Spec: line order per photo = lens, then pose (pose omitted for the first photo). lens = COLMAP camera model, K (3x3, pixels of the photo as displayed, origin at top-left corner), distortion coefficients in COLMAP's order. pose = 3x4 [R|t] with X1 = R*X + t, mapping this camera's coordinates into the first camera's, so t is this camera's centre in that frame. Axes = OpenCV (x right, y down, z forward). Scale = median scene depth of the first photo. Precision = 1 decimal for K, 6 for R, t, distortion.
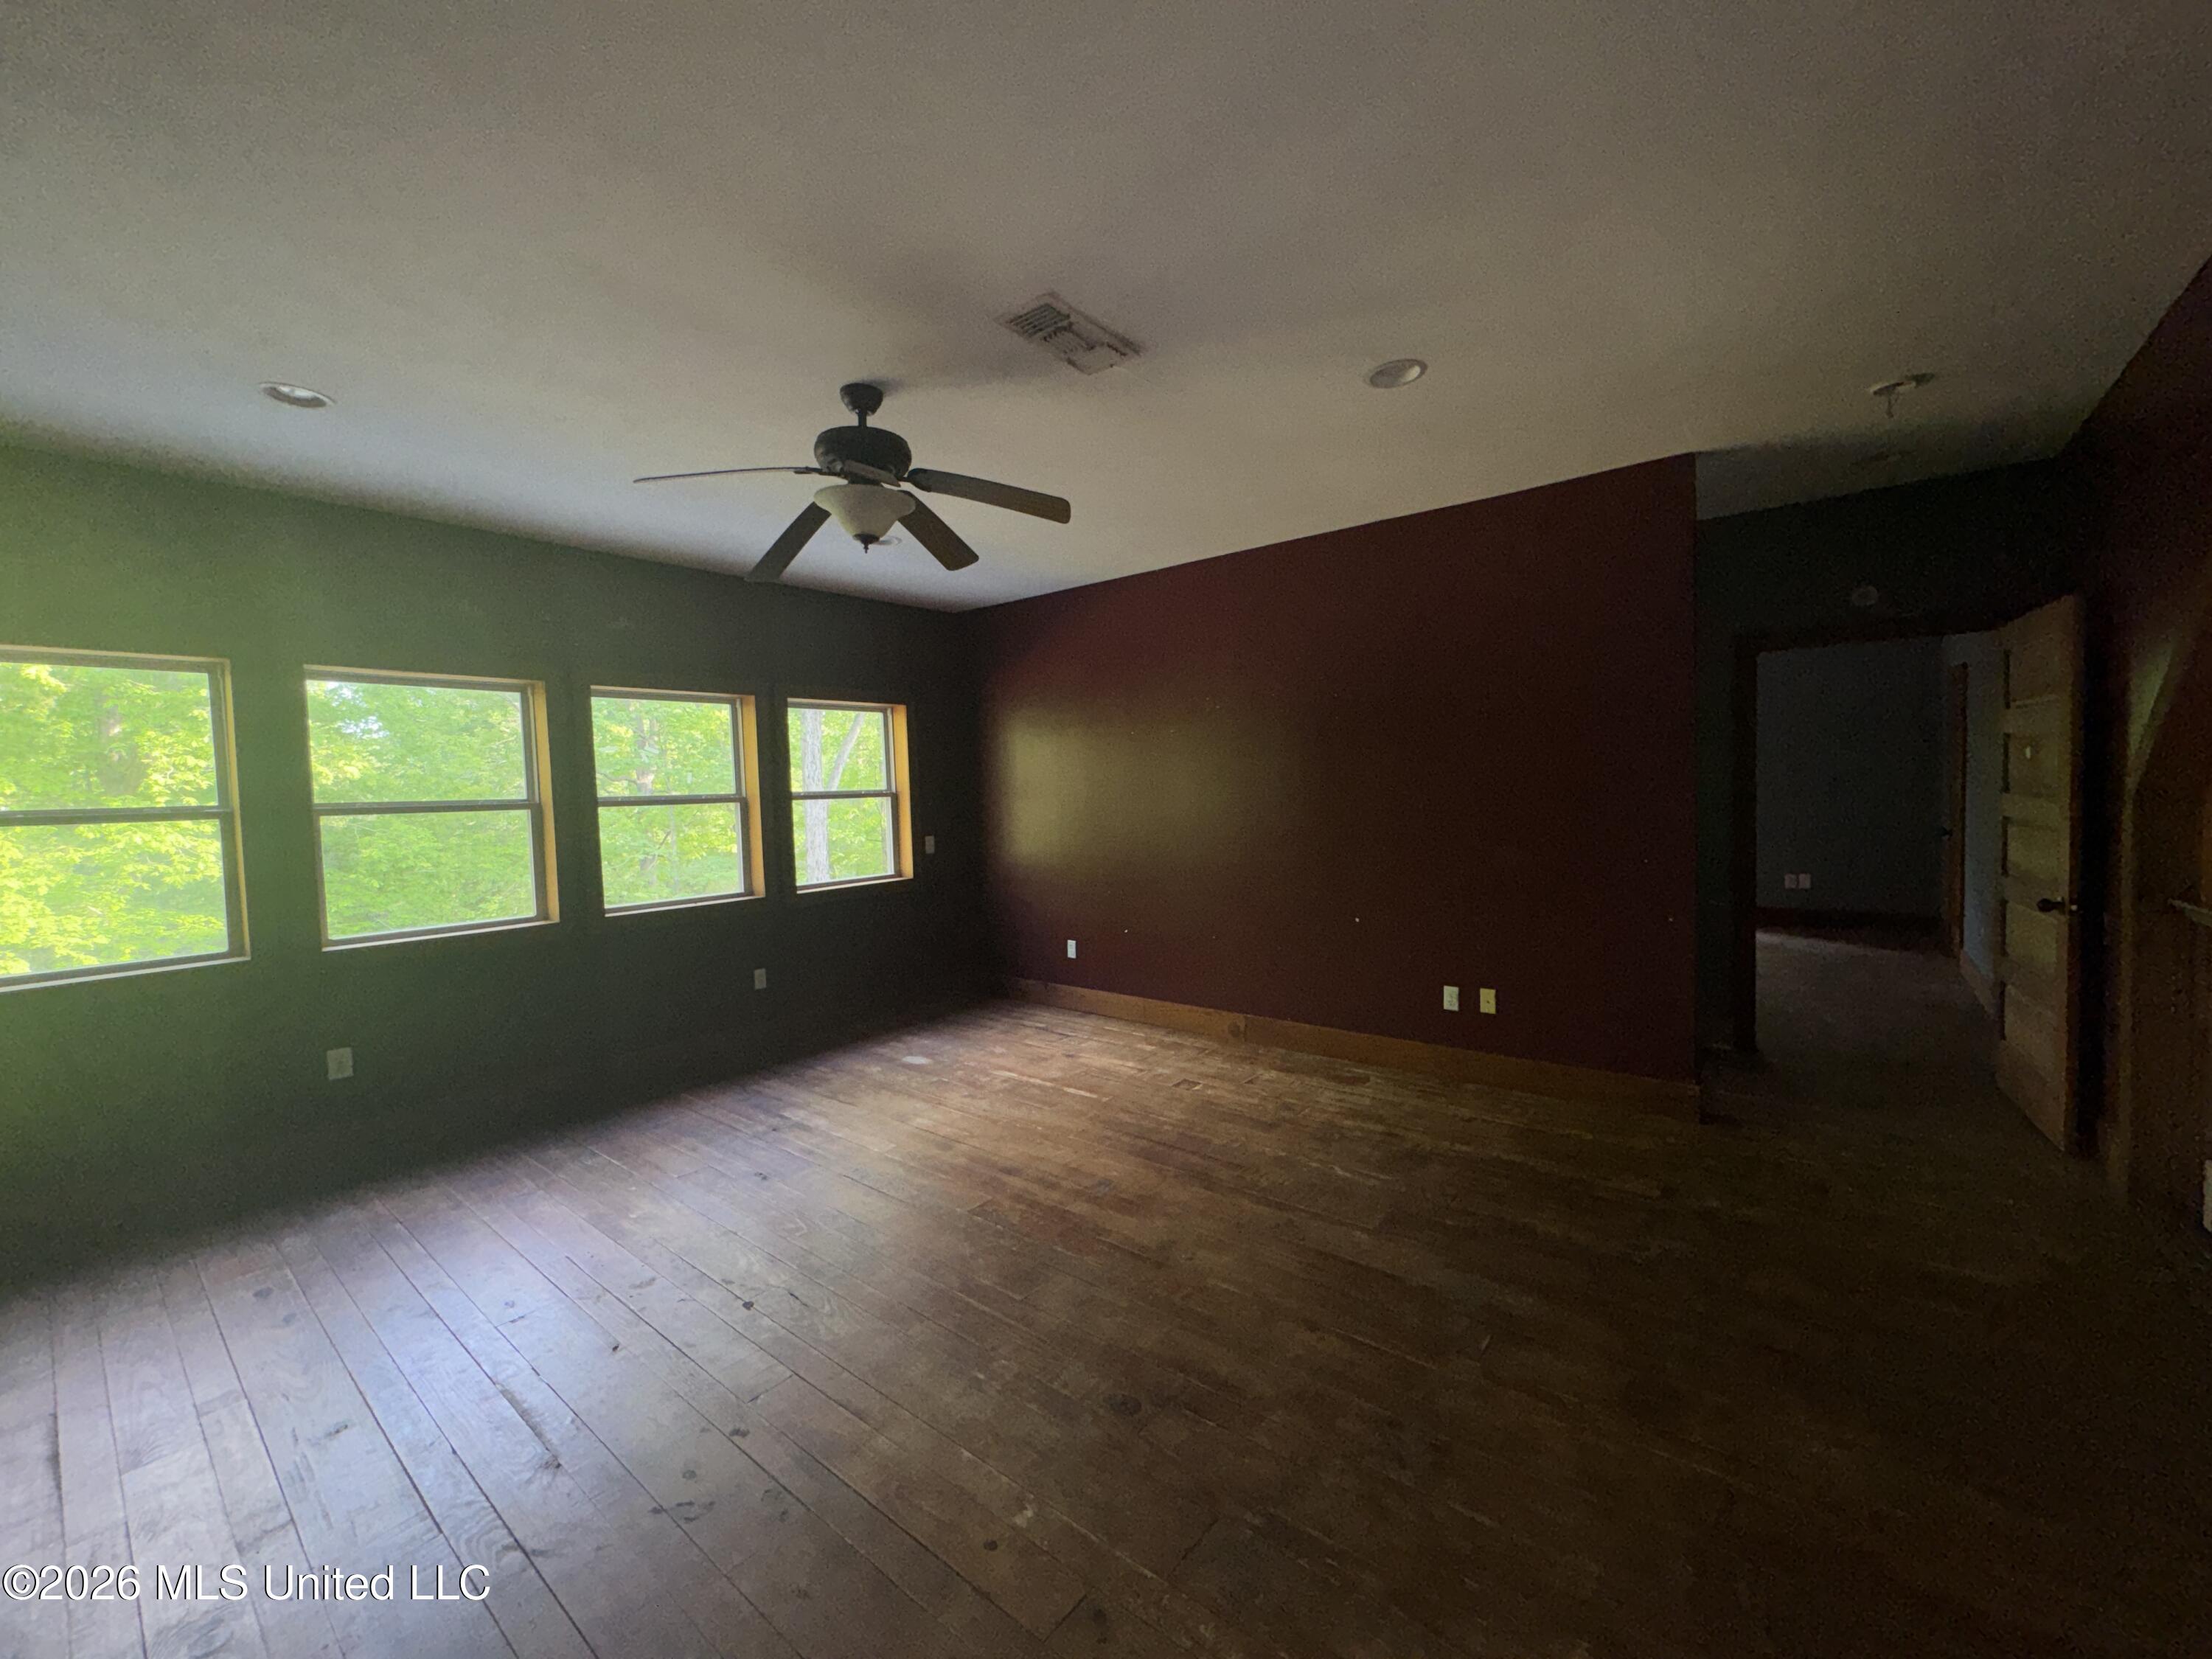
lens RADIAL K [[884.5, 0, 1109.7], [0, 884.5, 832.6], [0, 0, 1]] dist [-0.003180, 0.000440]
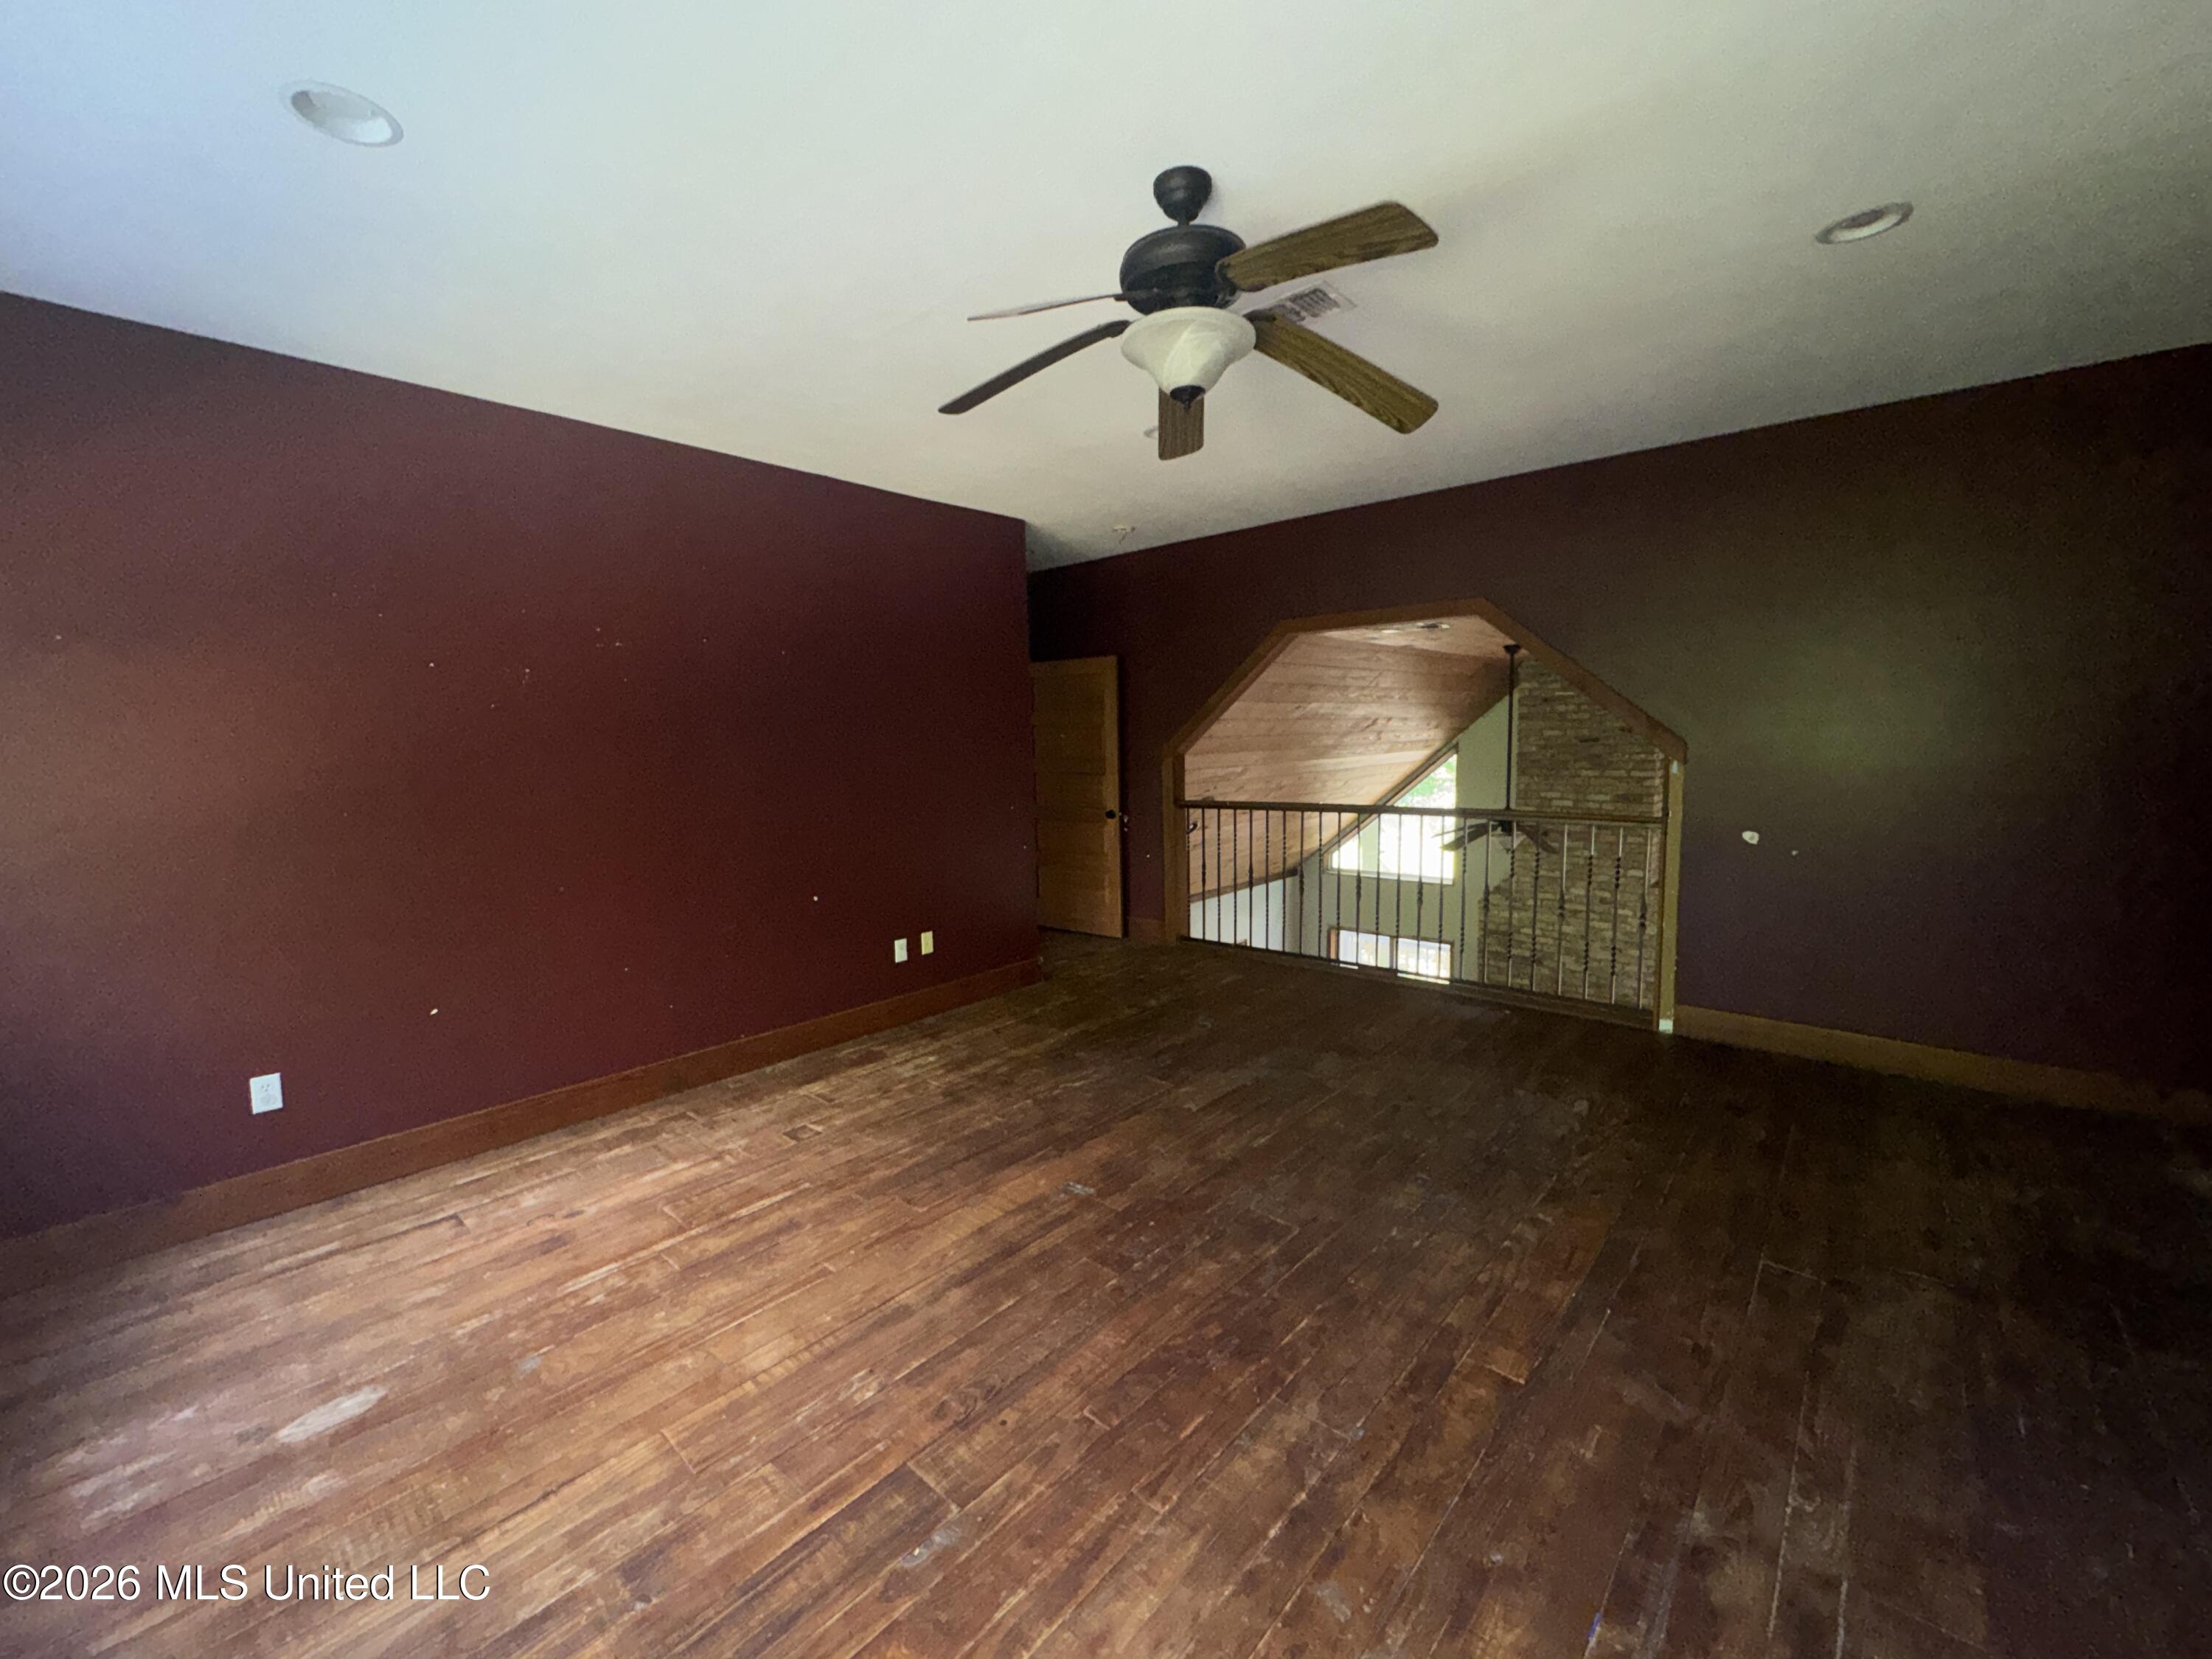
lens RADIAL K [[884.5, 0, 1105.6], [0, 884.5, 829.2], [0, 0, 1]] dist [-0.003180, 0.000440]
pose [[0.054952, -0.077955, 0.995441, -0.785237], [0.070875, 0.994737, 0.073988, -0.026224], [-0.995970, 0.066486, 0.060188, 0.797131]]
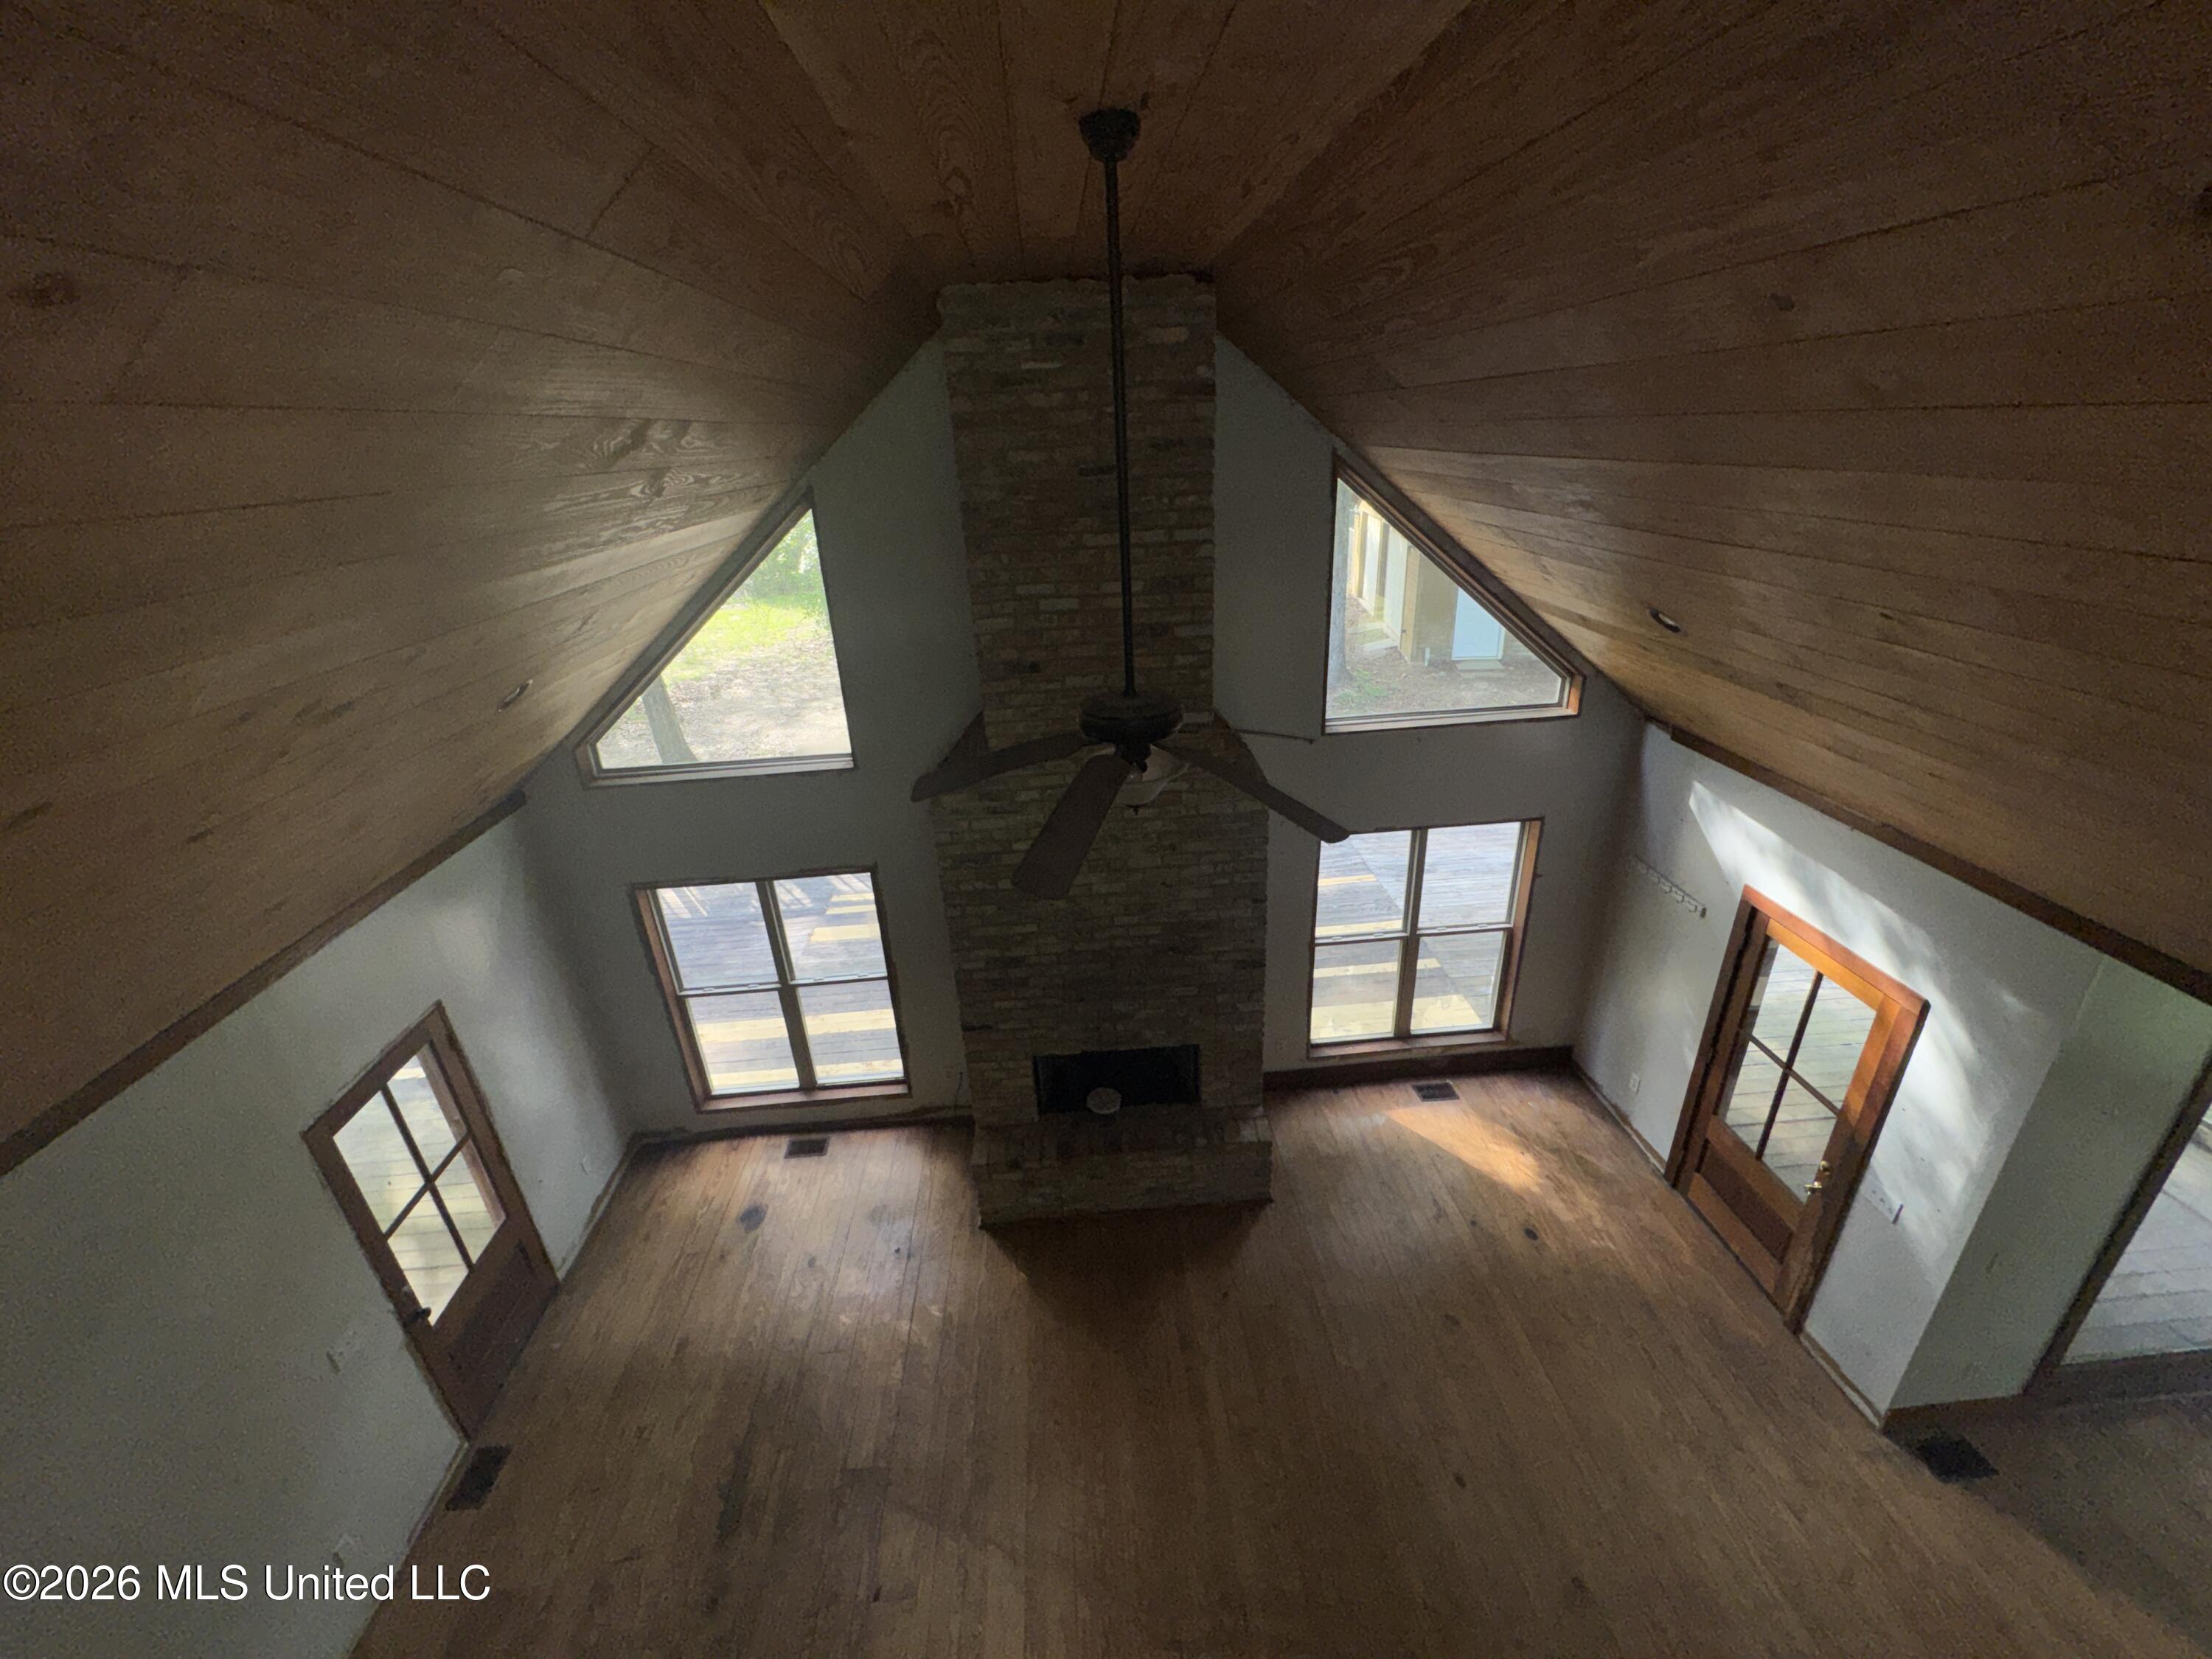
lens RADIAL K [[884.5, 0, 1108.8], [0, 884.5, 822.6], [0, 0, 1]] dist [-0.003180, 0.000440]
pose [[-0.674516, -0.238982, 0.698510, 0.690248], [0.105781, 0.905108, 0.411813, -0.054225], [-0.730642, 0.351664, -0.585230, 0.476010]]
